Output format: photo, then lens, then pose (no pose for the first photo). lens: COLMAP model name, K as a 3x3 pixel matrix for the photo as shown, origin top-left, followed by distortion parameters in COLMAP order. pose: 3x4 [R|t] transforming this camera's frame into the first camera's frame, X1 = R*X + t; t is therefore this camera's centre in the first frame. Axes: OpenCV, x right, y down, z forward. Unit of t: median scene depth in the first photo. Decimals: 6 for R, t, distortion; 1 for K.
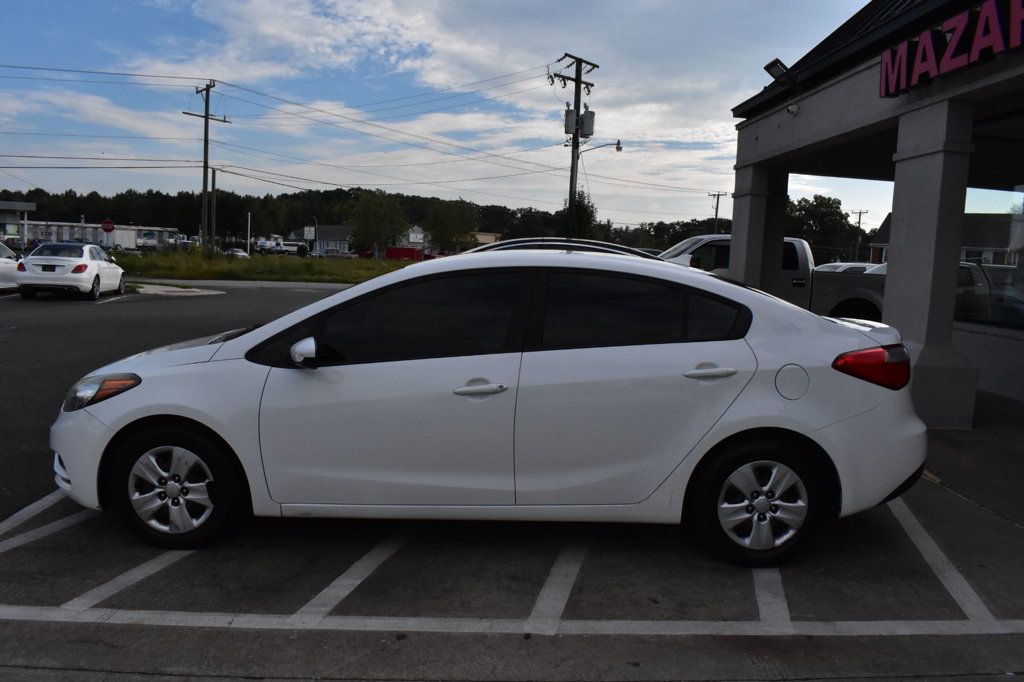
lens RADIAL K [[823.0, 0, 512.0], [0, 823.0, 341.0], [0, 0, 1]] dist [-0.093678, 0.003905]
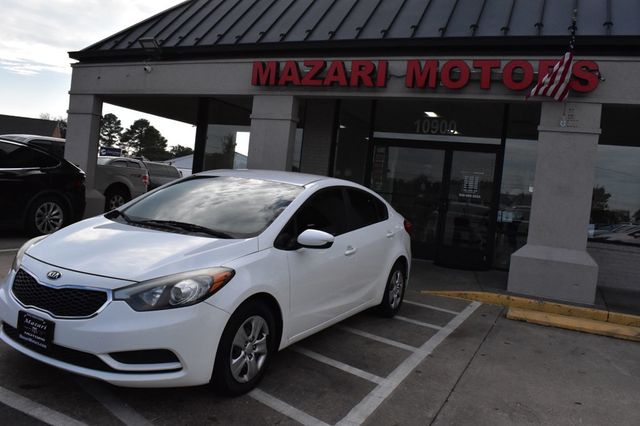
lens RADIAL K [[556.7, 0, 321.3], [0, 556.7, 199.9], [0, 0, 1]] dist [-0.093275, 0.006148]
pose [[0.433432, -0.015807, 0.901048, -1.201882], [0.012140, 0.999858, 0.011701, -0.074687], [-0.901105, 0.005868, 0.433562, 0.488479]]
